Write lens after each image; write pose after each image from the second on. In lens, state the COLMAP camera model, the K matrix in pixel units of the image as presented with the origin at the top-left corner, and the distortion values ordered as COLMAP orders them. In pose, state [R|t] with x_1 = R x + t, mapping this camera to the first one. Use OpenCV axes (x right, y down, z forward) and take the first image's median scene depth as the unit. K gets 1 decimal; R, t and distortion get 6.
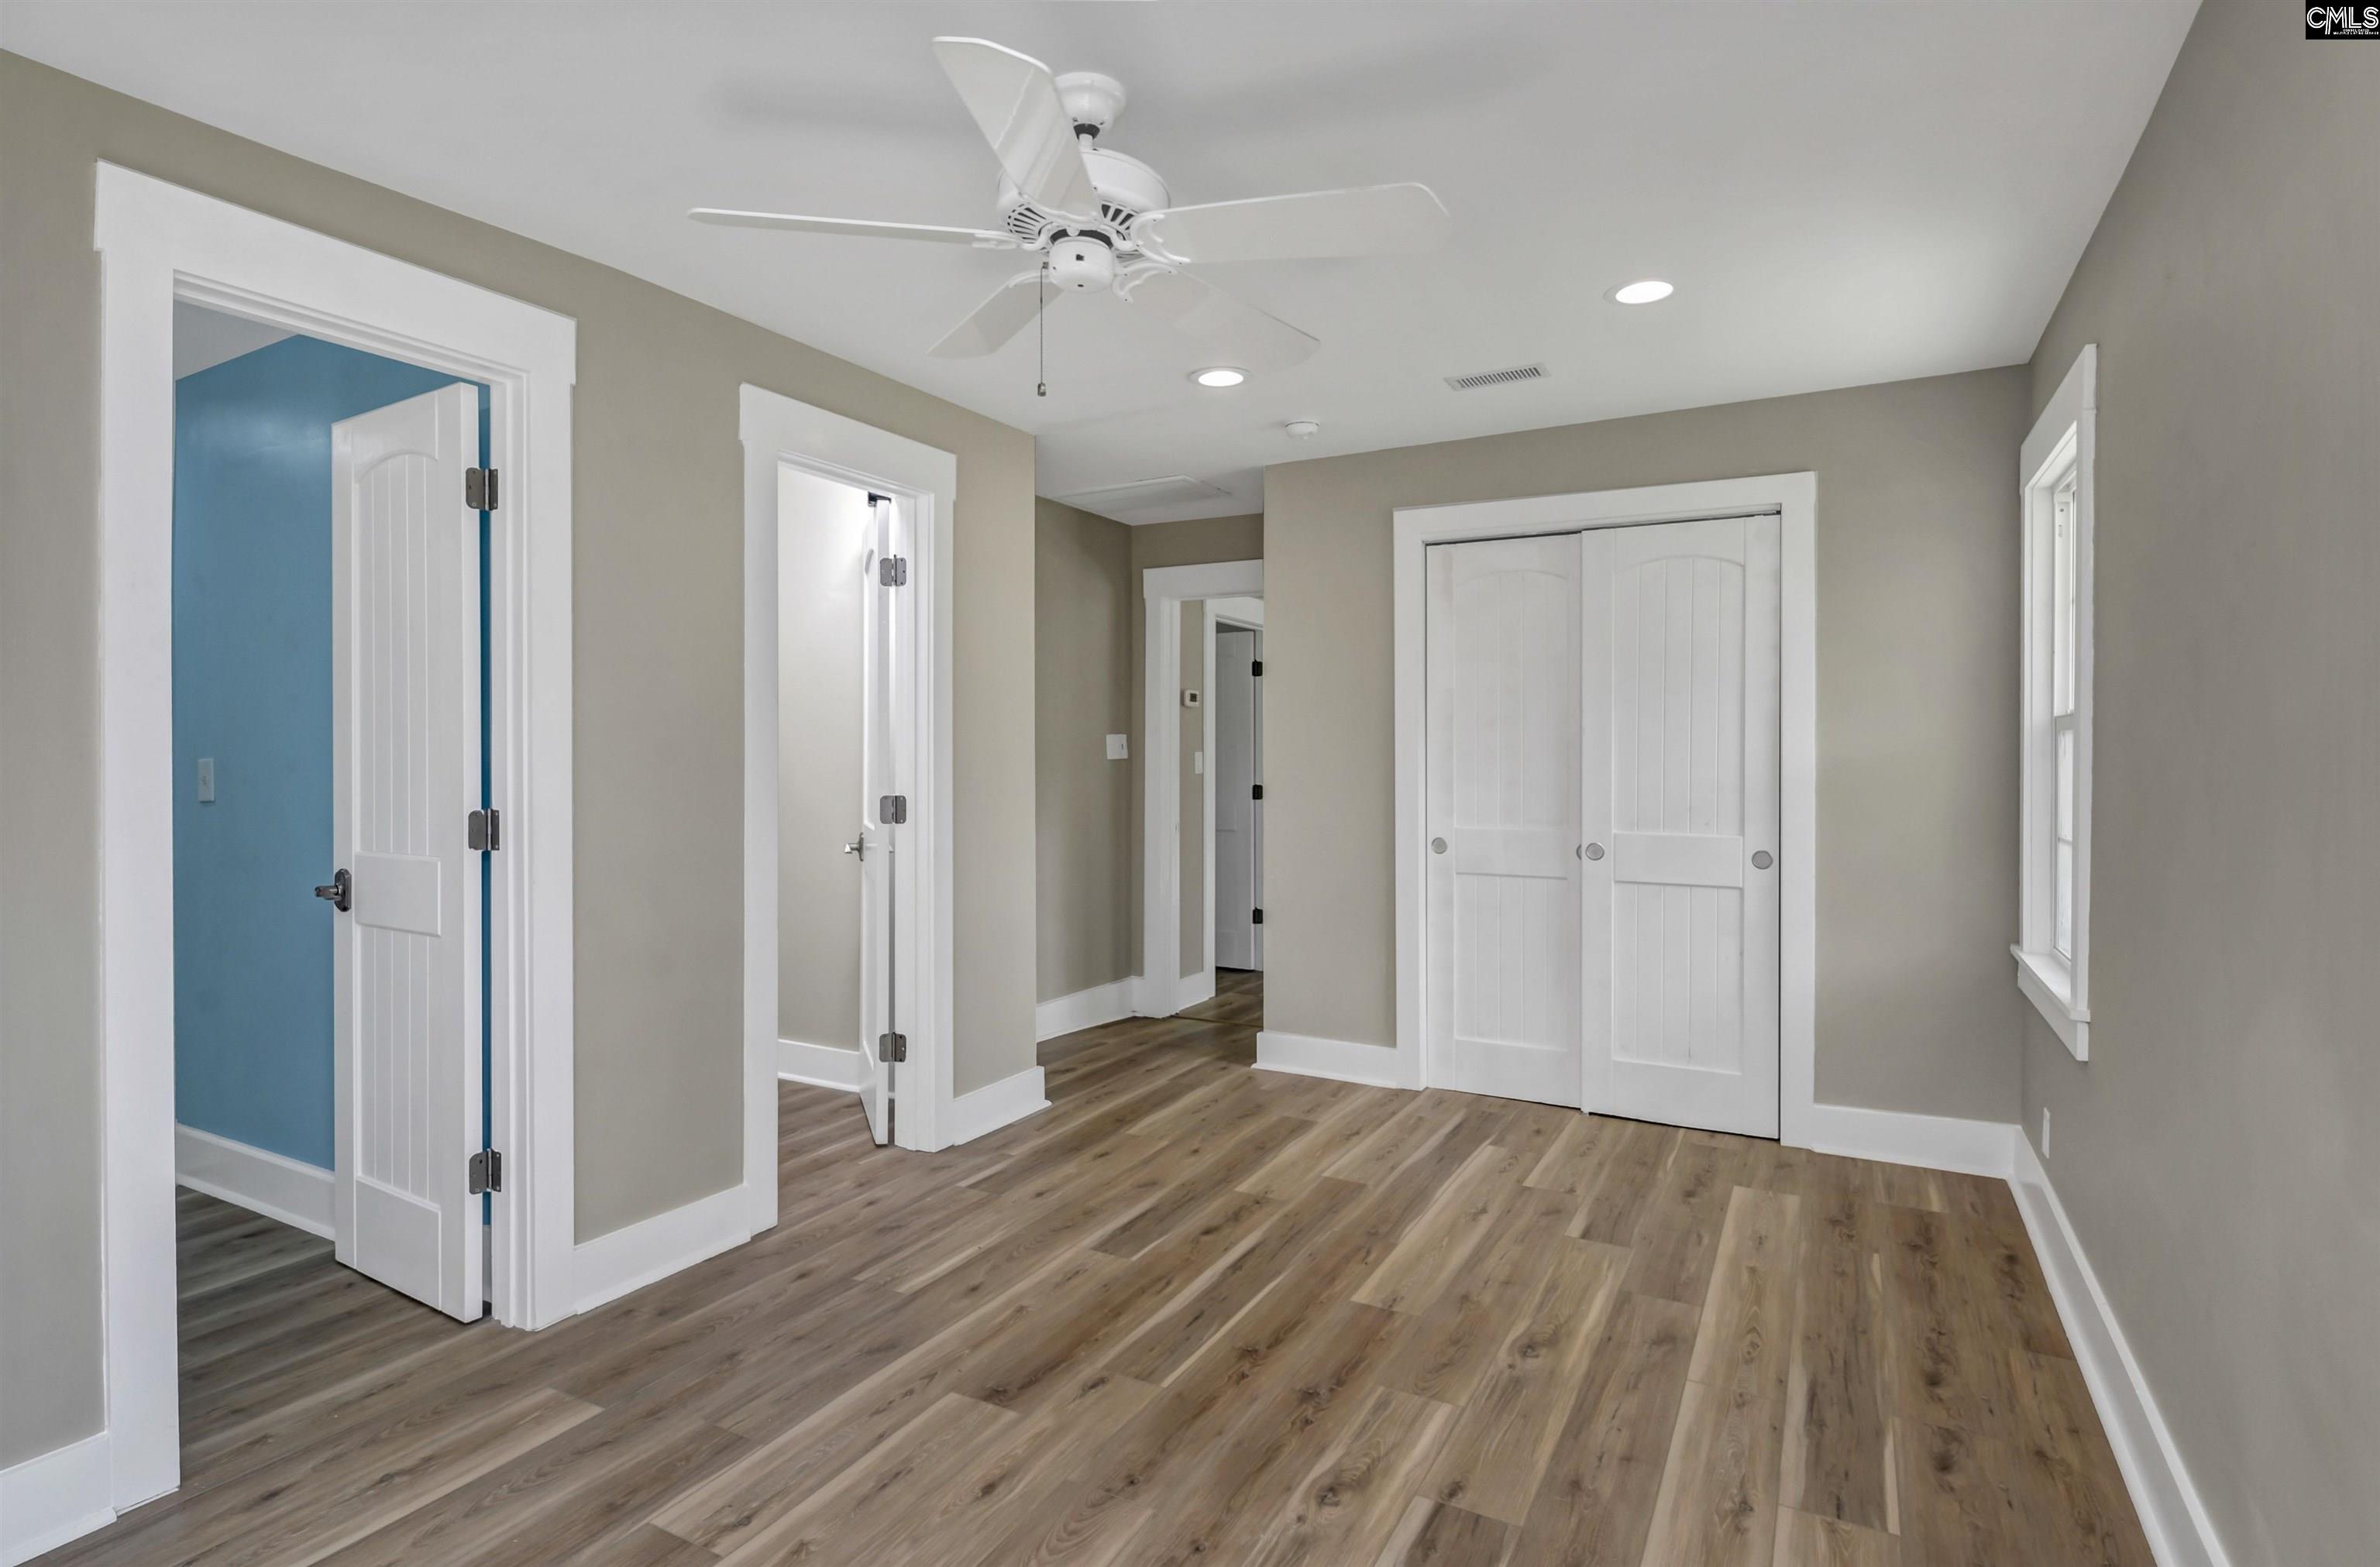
lens RADIAL K [[1187.6, 0, 1190.0], [0, 1187.6, 783.5], [0, 0, 1]] dist [0.002045, 0.000014]
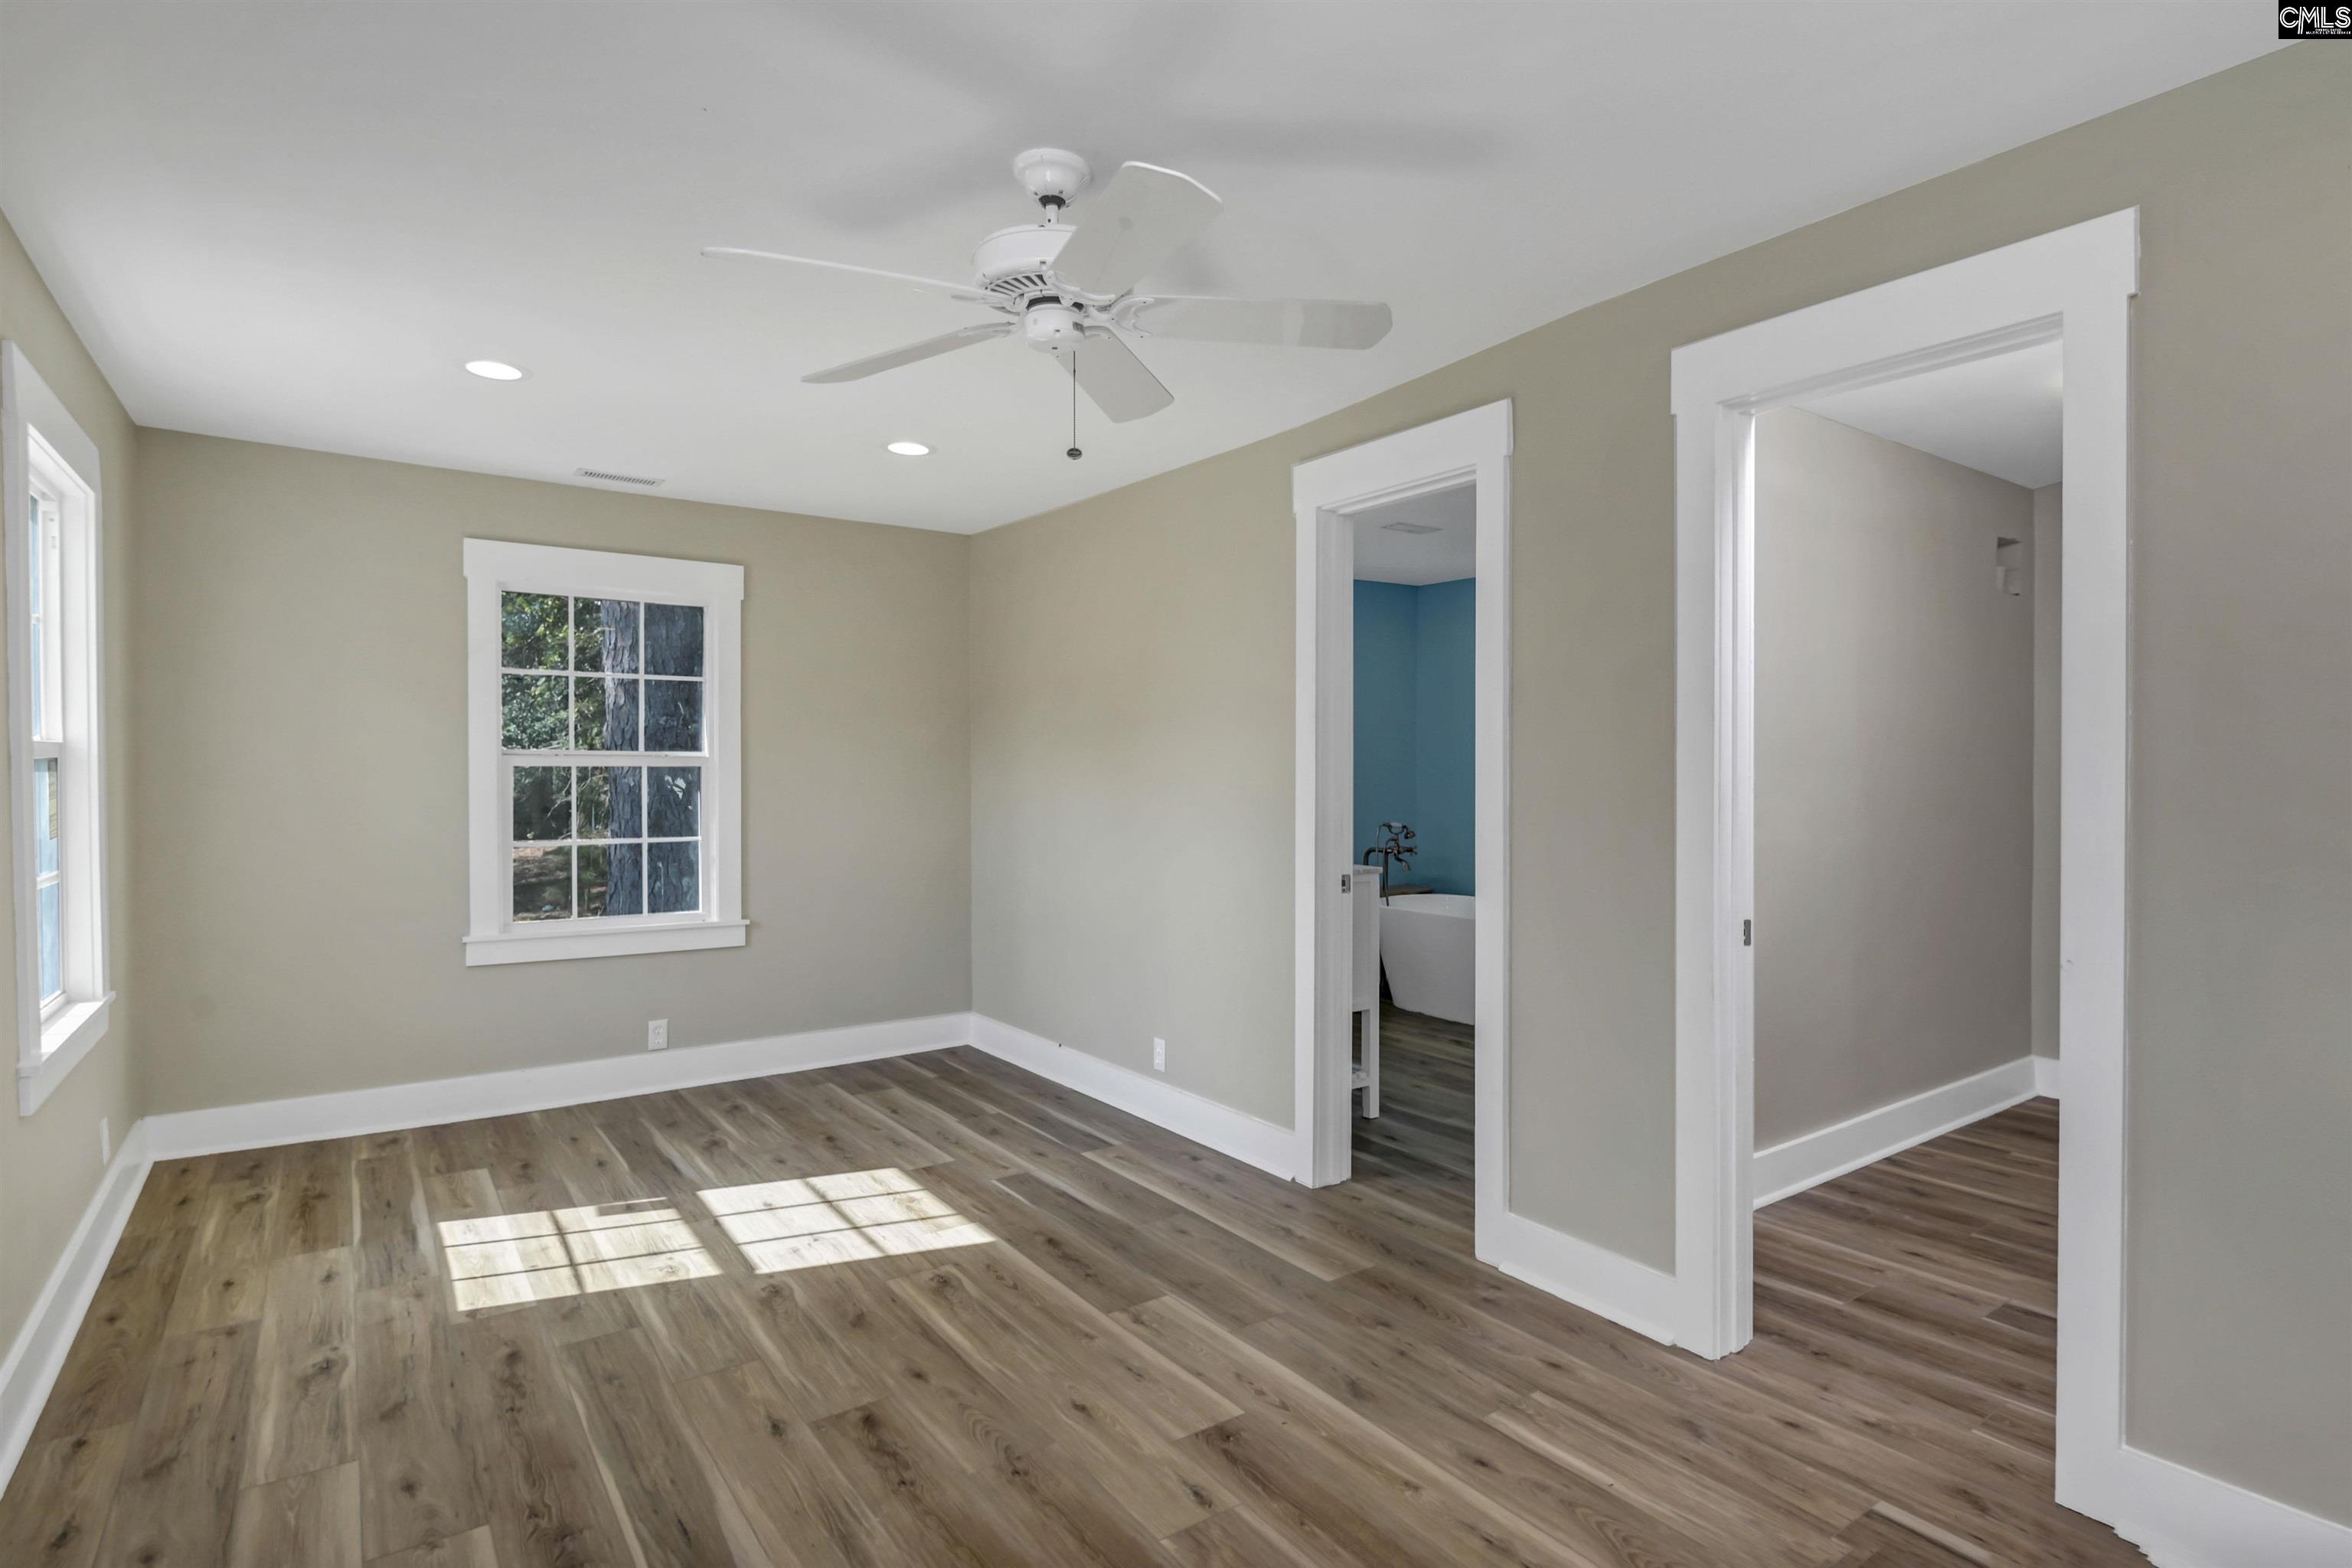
lens RADIAL K [[1198.2, 0, 1171.0], [0, 1198.2, 756.2], [0, 0, 1]] dist [0.001023, -0.000516]
pose [[-0.450405, -0.011550, -0.892750, 0.682198], [-0.020809, 0.999781, -0.002436, -0.034432], [0.892582, 0.017480, -0.450546, 1.288858]]
